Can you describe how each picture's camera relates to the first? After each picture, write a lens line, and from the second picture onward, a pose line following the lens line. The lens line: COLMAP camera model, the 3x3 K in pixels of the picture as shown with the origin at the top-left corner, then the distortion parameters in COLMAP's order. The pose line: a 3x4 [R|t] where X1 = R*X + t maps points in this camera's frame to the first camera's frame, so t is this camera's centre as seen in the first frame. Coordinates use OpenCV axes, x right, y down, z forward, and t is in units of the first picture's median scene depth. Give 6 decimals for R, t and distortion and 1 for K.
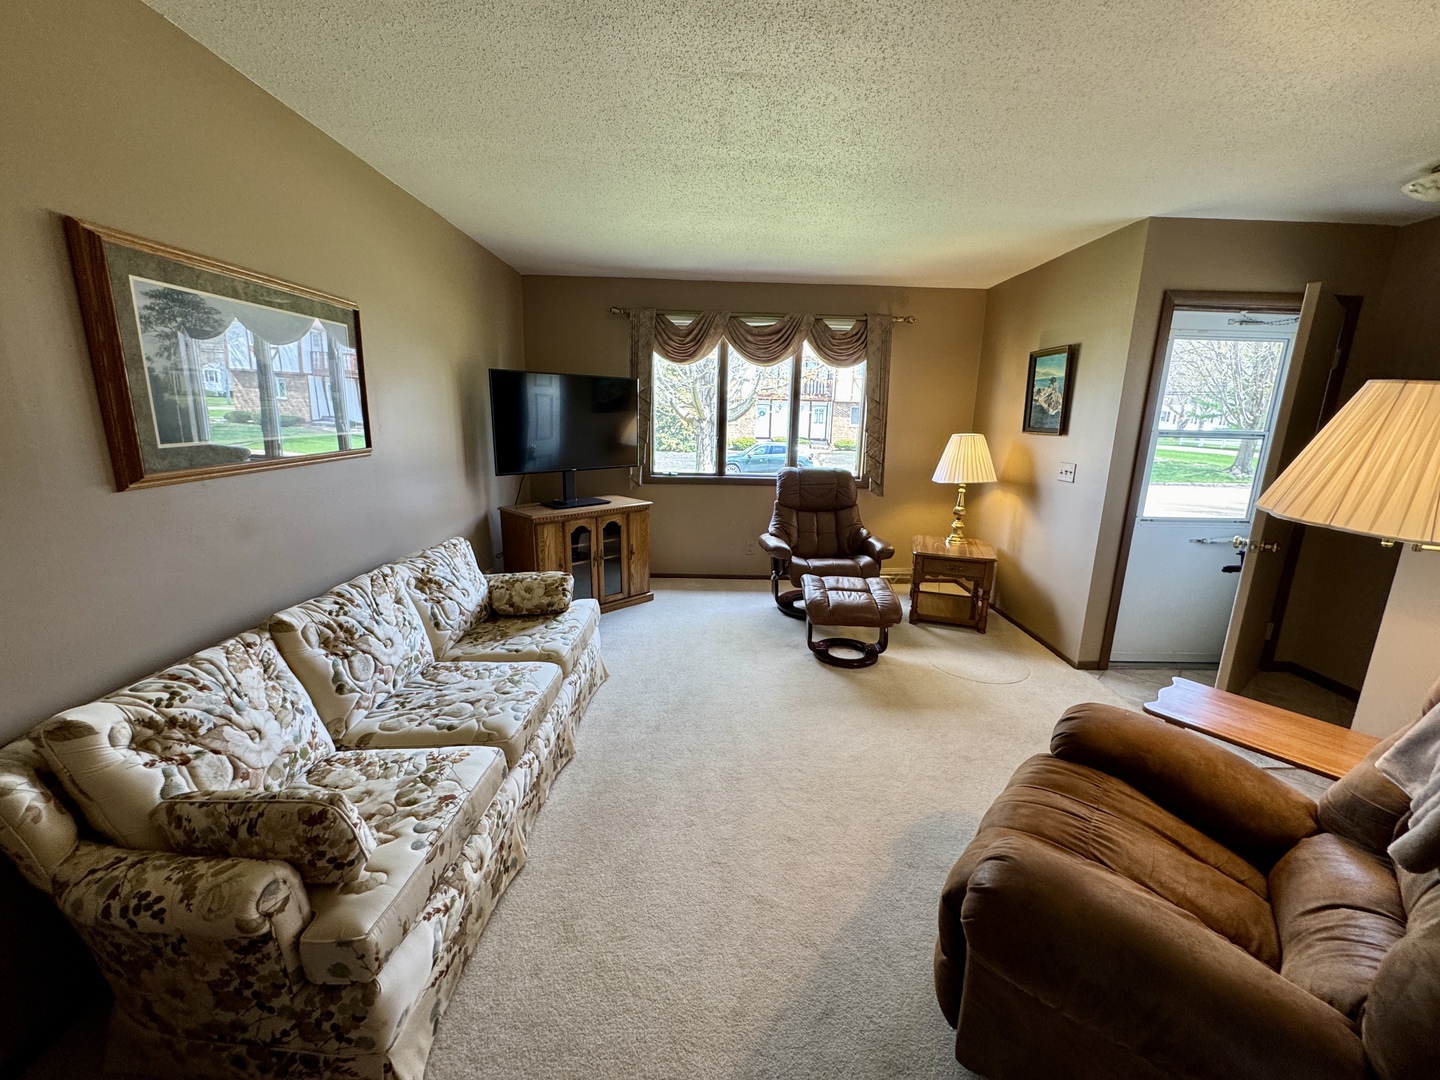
lens RADIAL K [[573.2, 0, 721.3], [0, 573.2, 538.9], [0, 0, 1]] dist [-0.003201, 0.000392]
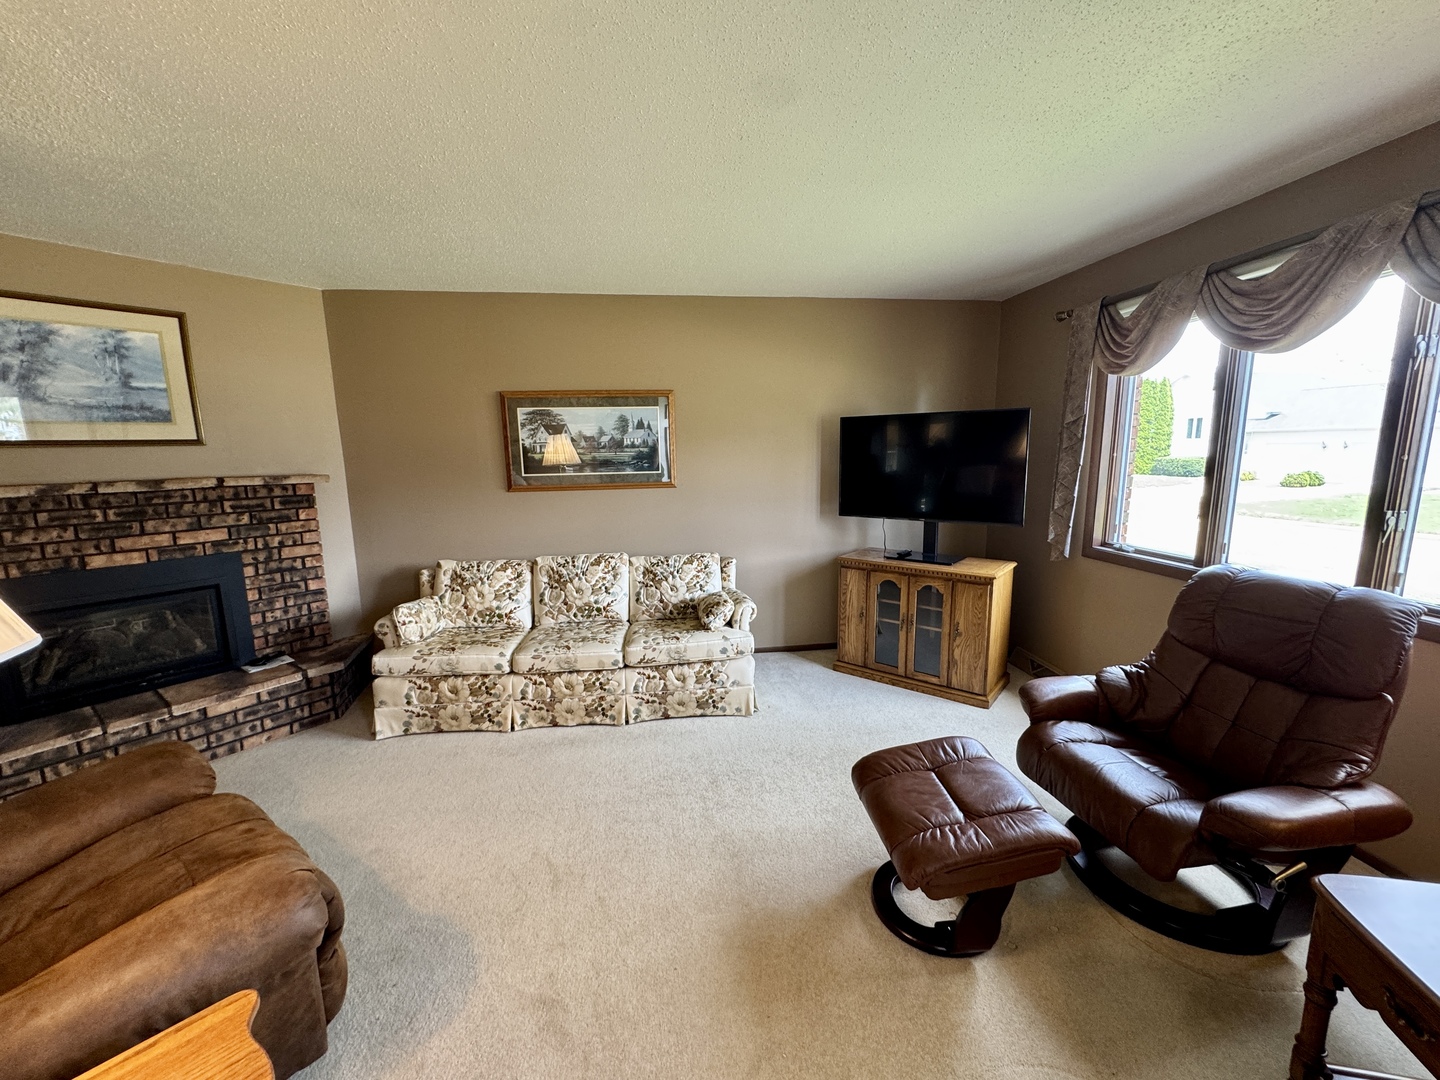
lens RADIAL K [[573.2, 0, 721.3], [0, 573.2, 538.9], [0, 0, 1]] dist [-0.003201, 0.000392]
pose [[0.102881, 0.131761, -0.985928, 1.134093], [-0.199646, 0.973753, 0.109301, -0.245234], [0.974452, 0.185591, 0.126486, 1.152444]]
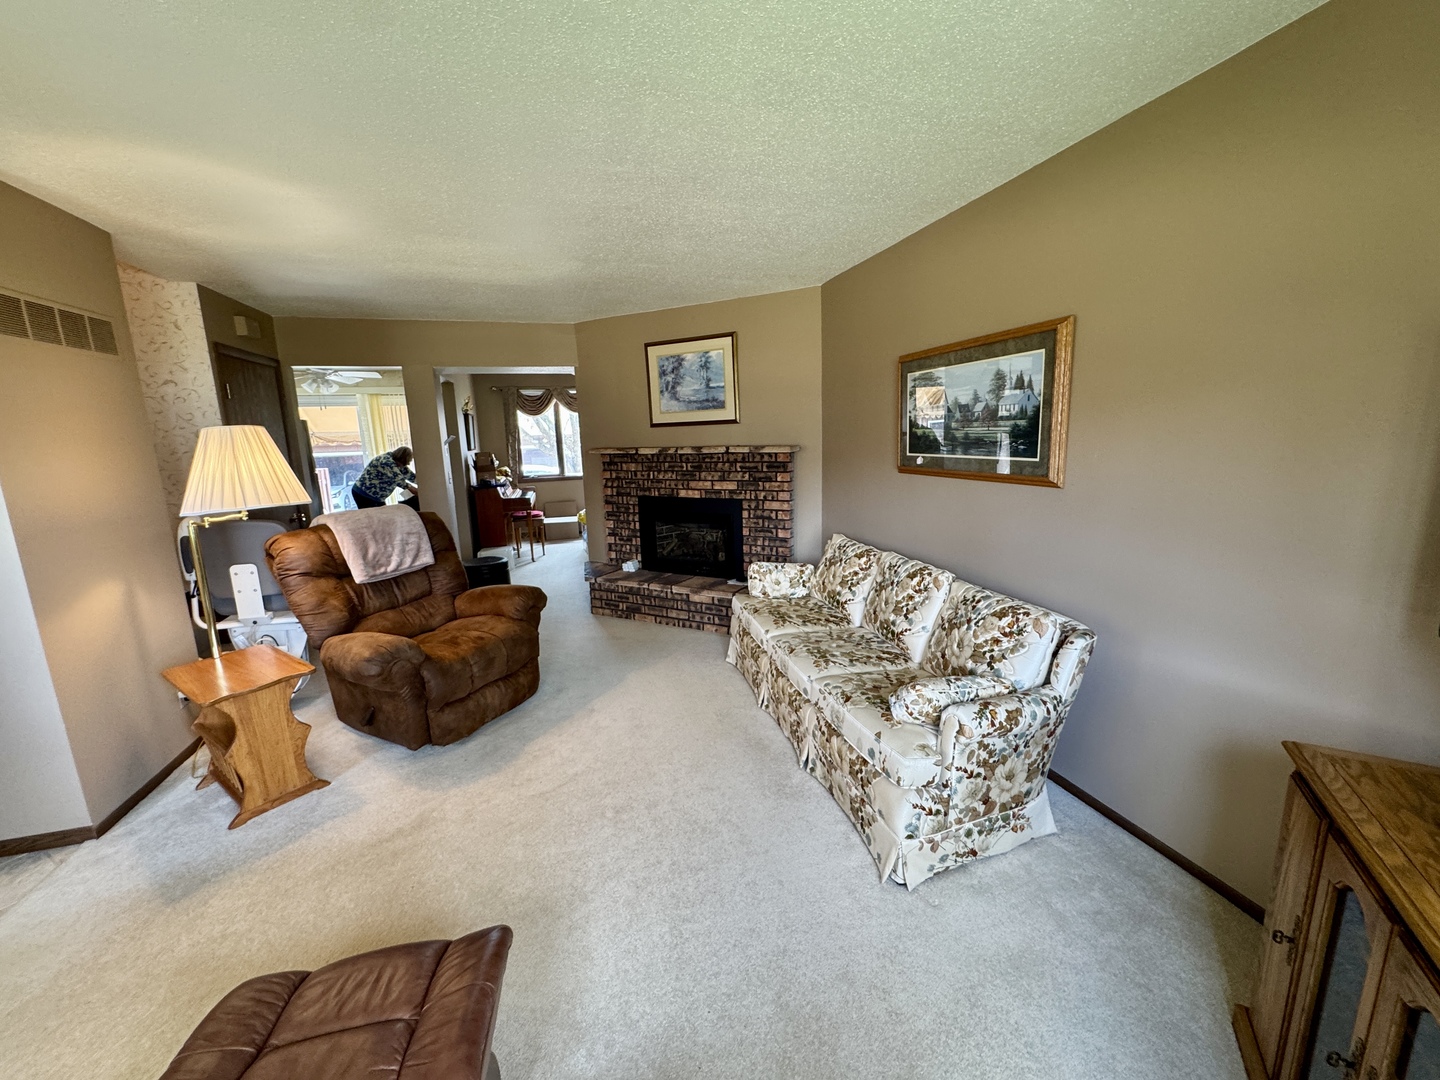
lens RADIAL K [[573.2, 0, 721.3], [0, 573.2, 538.9], [0, 0, 1]] dist [-0.003201, 0.000392]
pose [[-0.964964, 0.054155, -0.256732, 0.149116], [-0.049450, 0.923397, 0.380648, -0.464306], [0.257679, 0.380007, -0.888367, 2.038826]]
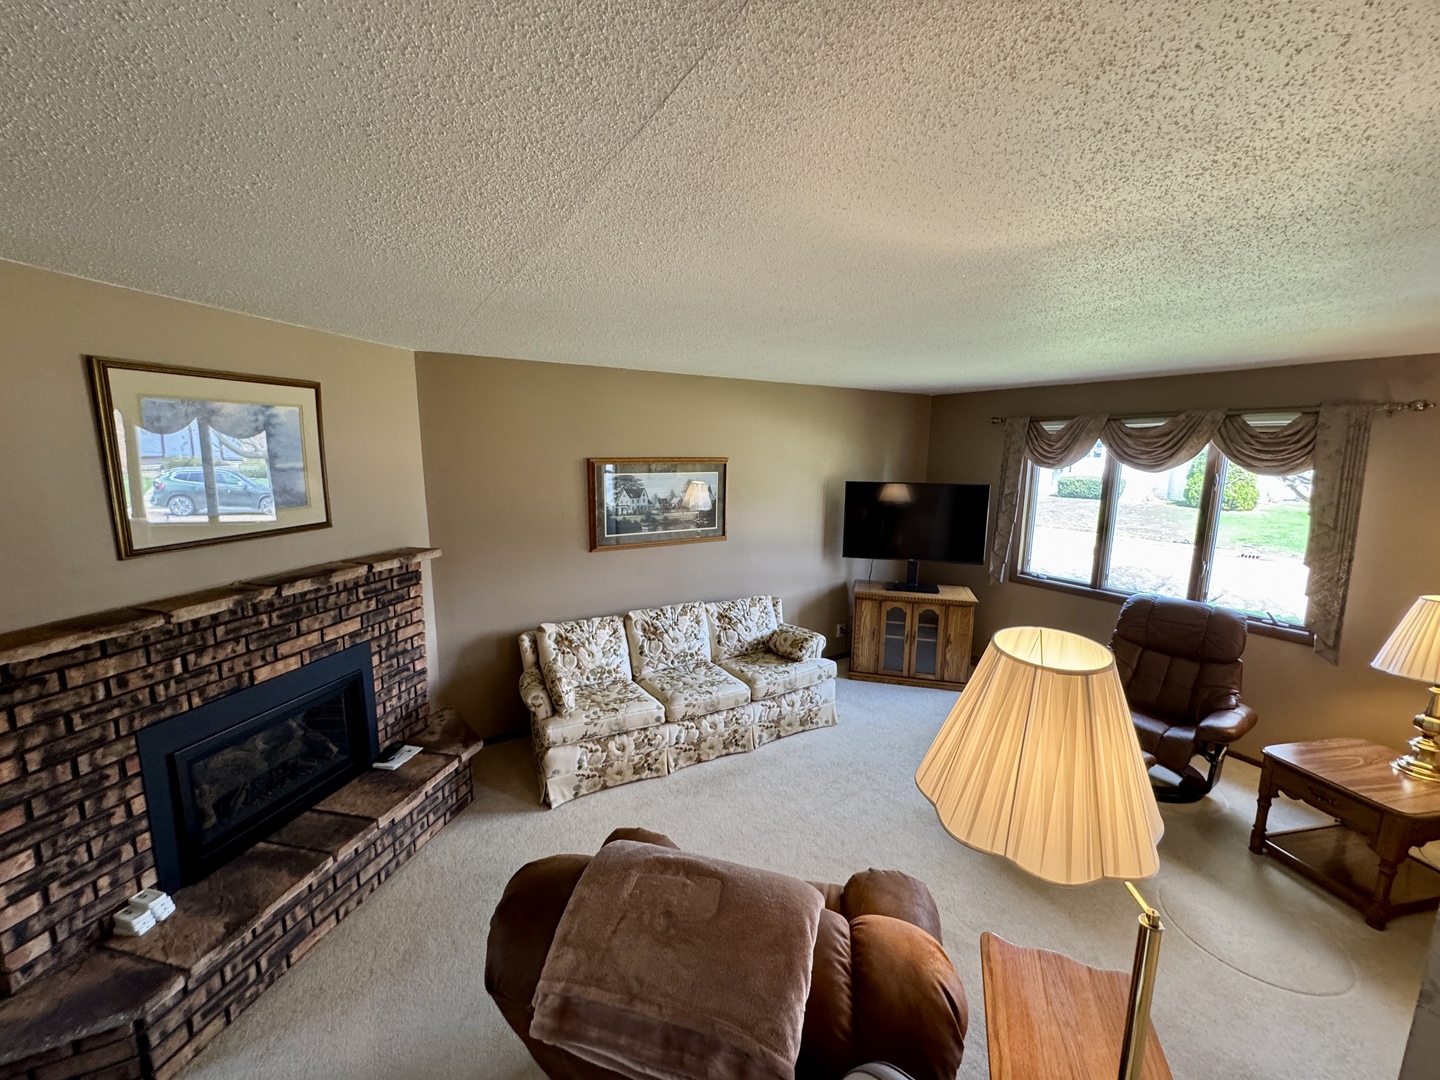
lens RADIAL K [[573.2, 0, 721.3], [0, 573.2, 538.9], [0, 0, 1]] dist [-0.003201, 0.000392]
pose [[0.498749, 0.119215, -0.858509, 1.102632], [-0.190096, 0.981425, 0.025848, -0.232180], [0.845644, 0.150308, 0.512147, 0.087393]]
